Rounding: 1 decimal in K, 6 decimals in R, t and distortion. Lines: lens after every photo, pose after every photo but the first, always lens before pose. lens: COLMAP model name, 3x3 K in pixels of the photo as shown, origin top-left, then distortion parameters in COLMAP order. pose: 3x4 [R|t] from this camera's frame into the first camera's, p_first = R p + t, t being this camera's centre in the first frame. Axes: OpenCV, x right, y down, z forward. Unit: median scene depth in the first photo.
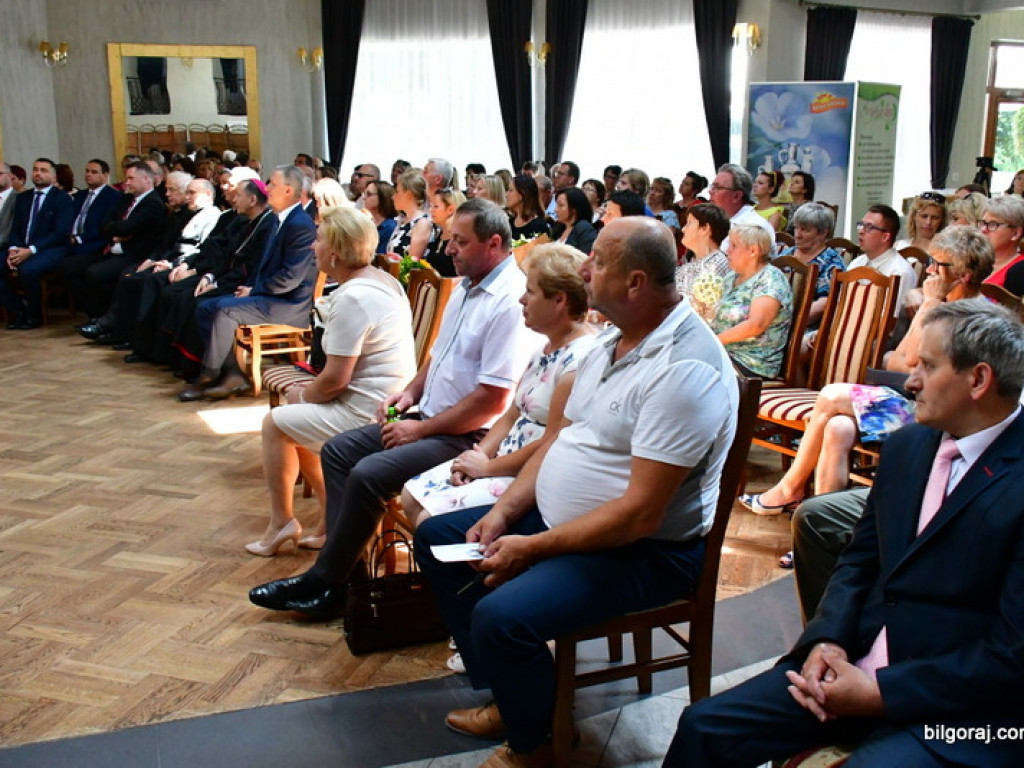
lens RADIAL K [[1064.3, 0, 512.0], [0, 1064.3, 384.0], [0, 0, 1]] dist [0.071787, -0.164325]
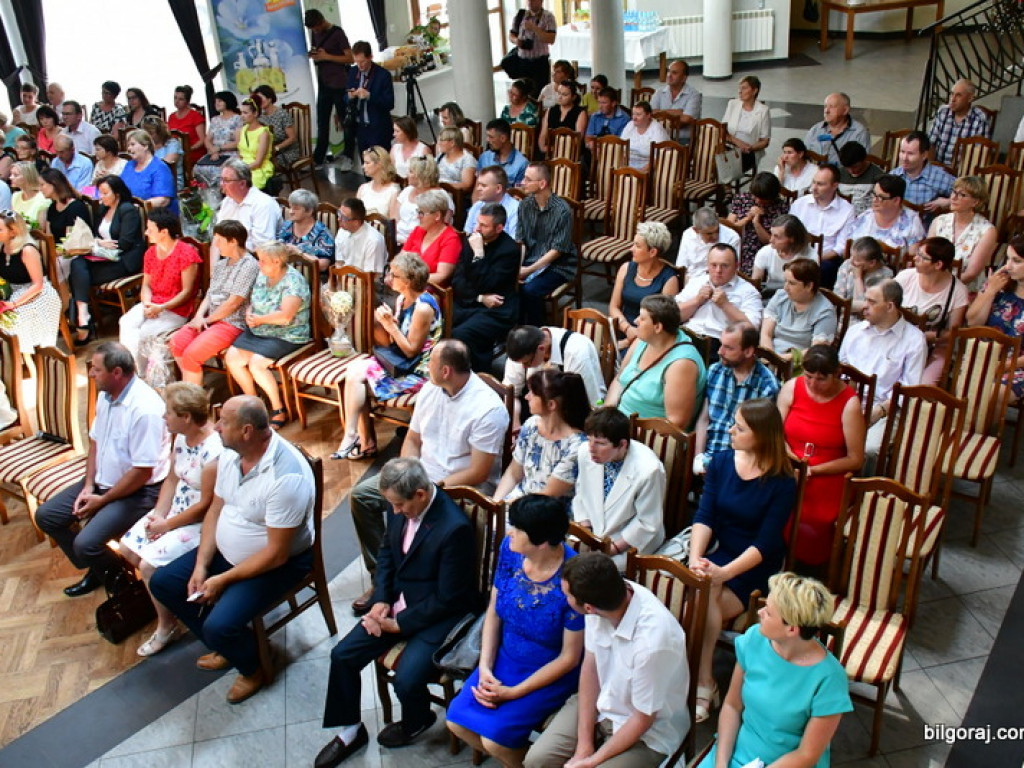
lens RADIAL K [[1064.3, 0, 512.0], [0, 1064.3, 384.0], [0, 0, 1]] dist [0.071787, -0.164325]
pose [[0.881330, -0.287444, 0.375012, -0.122730], [0.173556, 0.935129, 0.308890, -0.561720], [-0.439473, -0.207148, 0.874044, -0.674792]]
